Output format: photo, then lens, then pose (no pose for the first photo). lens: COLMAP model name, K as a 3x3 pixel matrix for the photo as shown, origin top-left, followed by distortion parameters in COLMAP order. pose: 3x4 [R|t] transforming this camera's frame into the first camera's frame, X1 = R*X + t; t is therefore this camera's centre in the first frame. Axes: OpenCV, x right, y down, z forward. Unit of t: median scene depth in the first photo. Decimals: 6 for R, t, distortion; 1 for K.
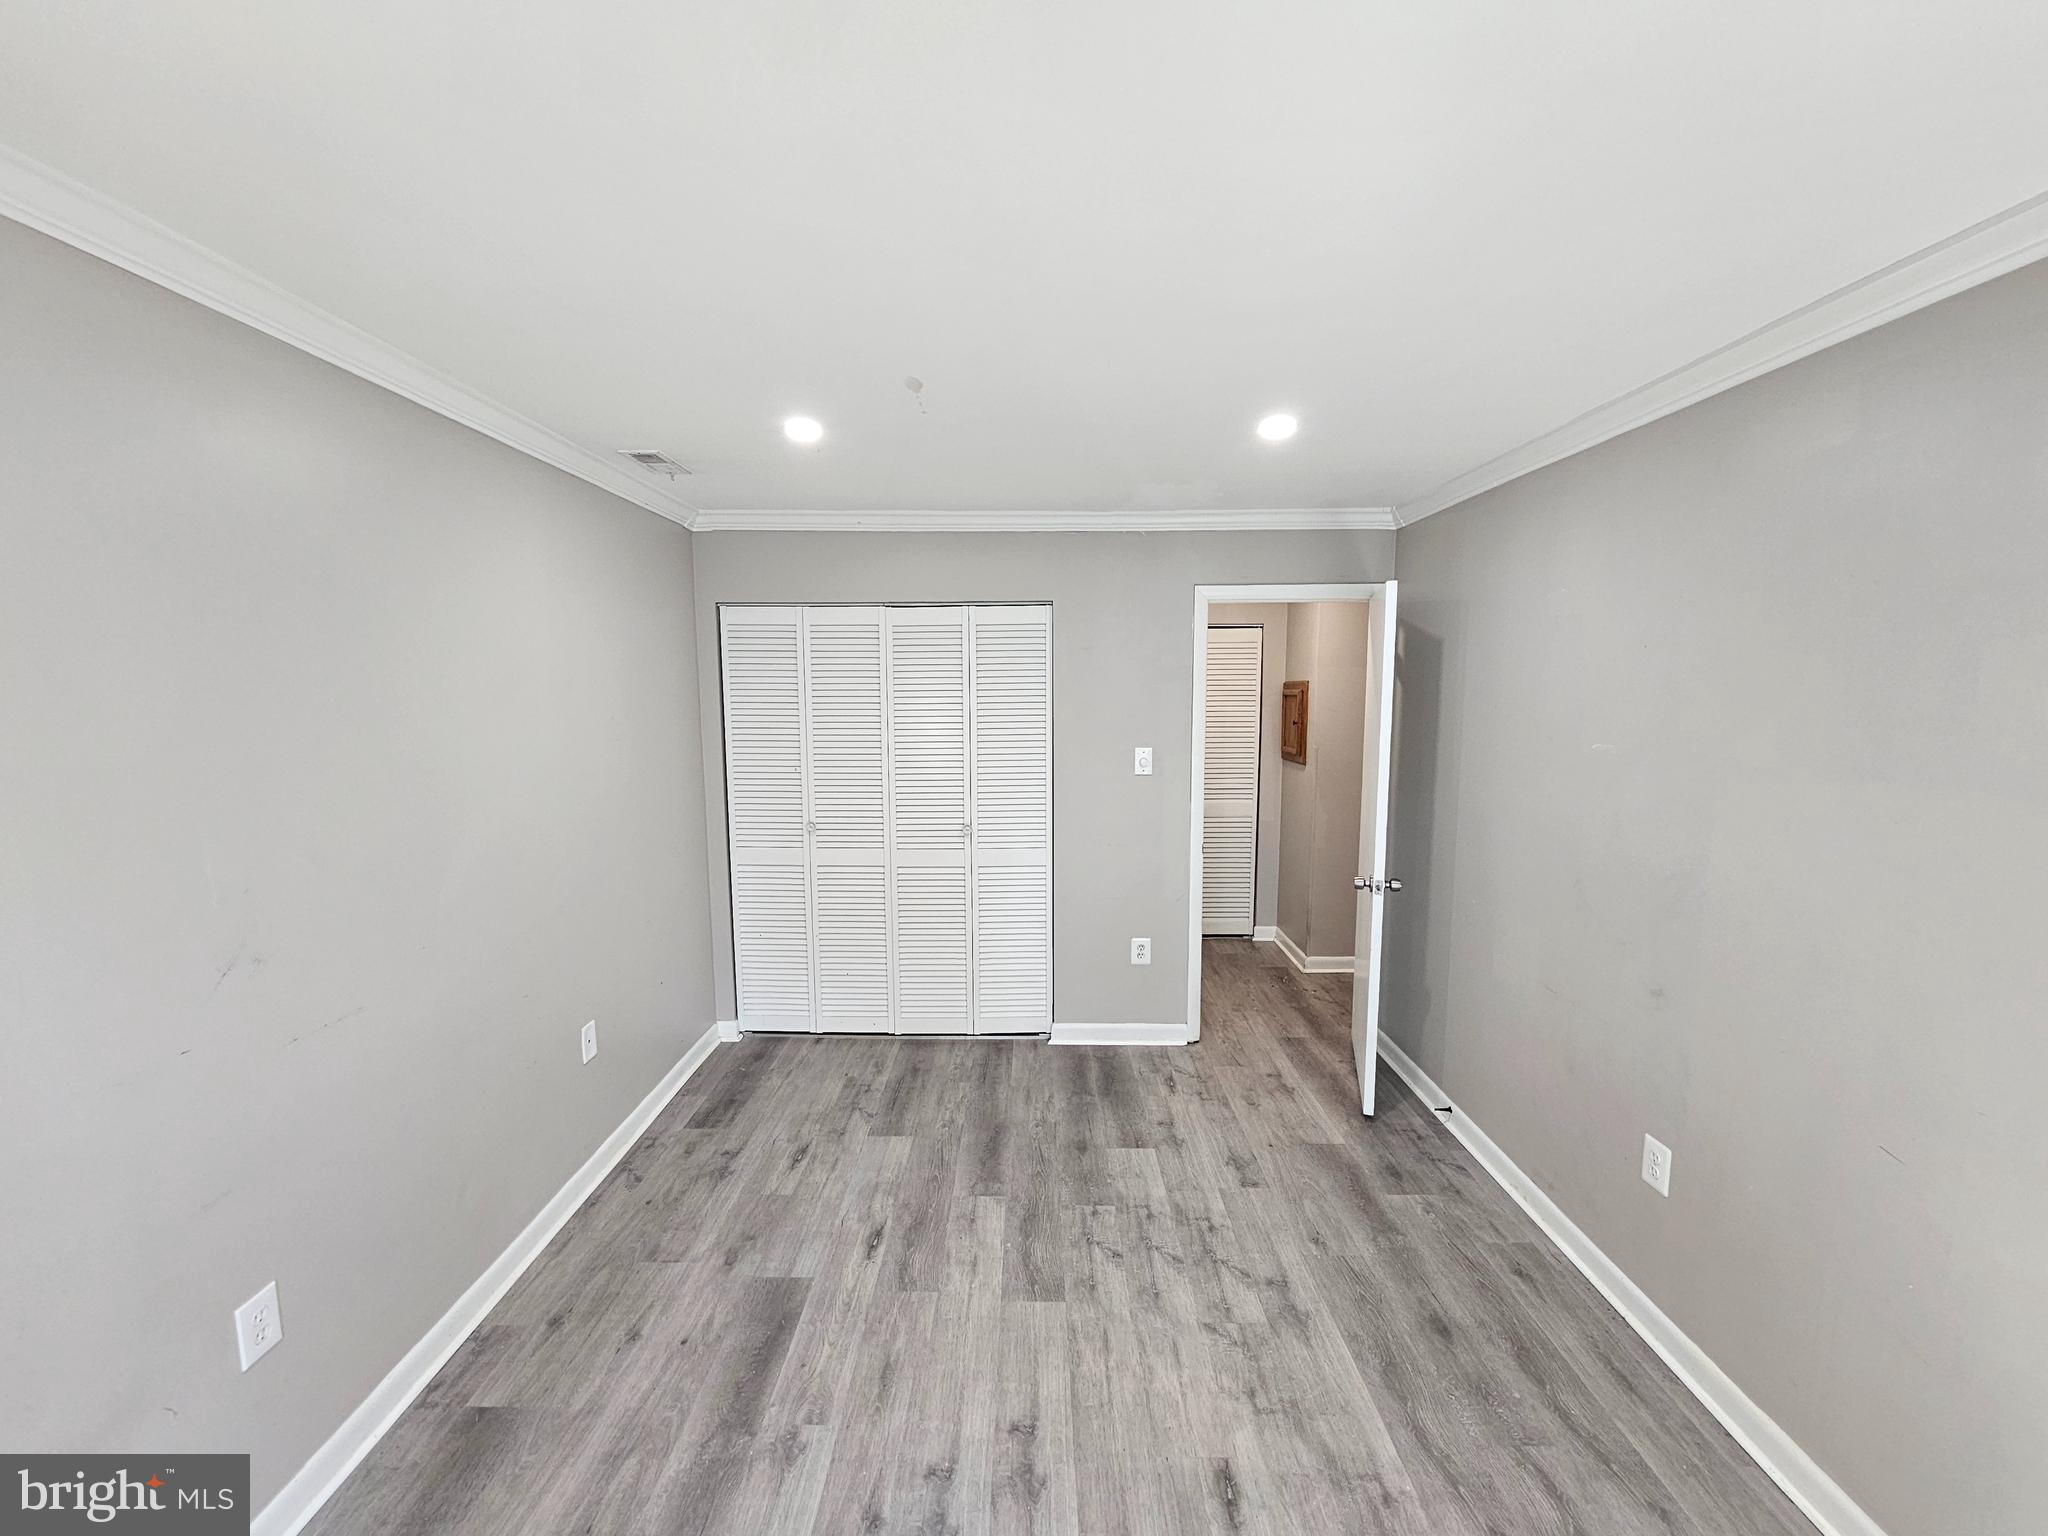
lens RADIAL K [[836.8, 0, 1023.6], [0, 836.8, 769.8], [0, 0, 1]] dist [0.000674, -0.000715]
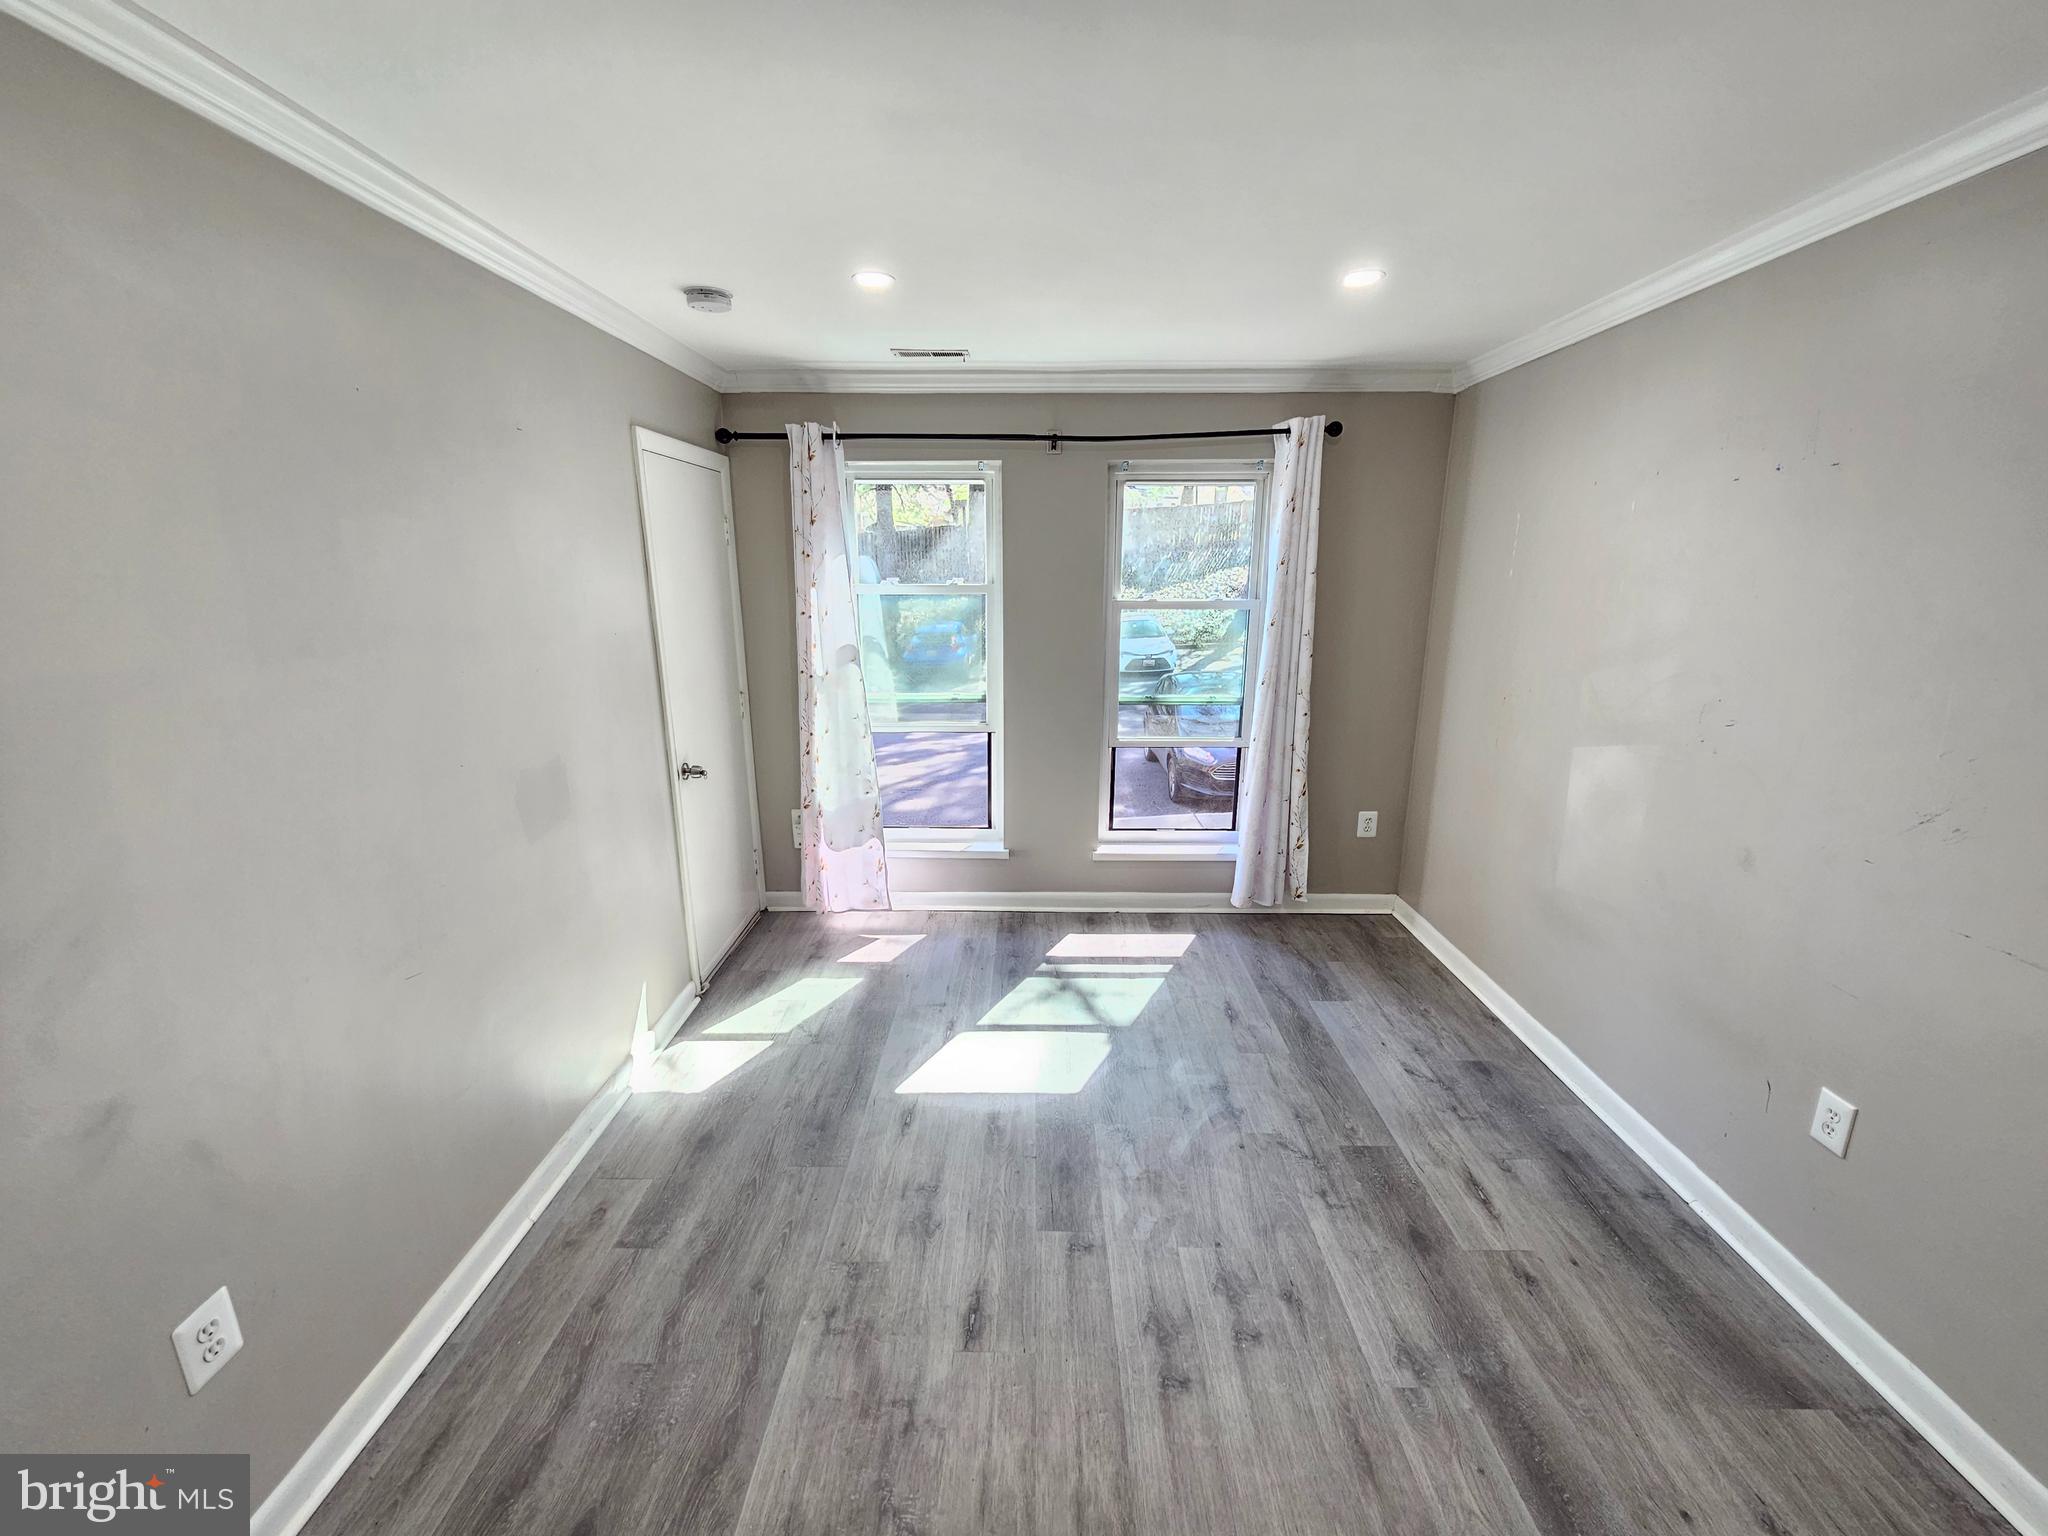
lens RADIAL K [[836.8, 0, 1024.6], [0, 836.8, 768.2], [0, 0, 1]] dist [0.000674, -0.000715]
pose [[-0.999972, 0.004149, 0.006274, 0.155252], [0.006049, 0.939293, 0.343064, -0.162429], [-0.004469, 0.343092, -0.939291, 1.627634]]
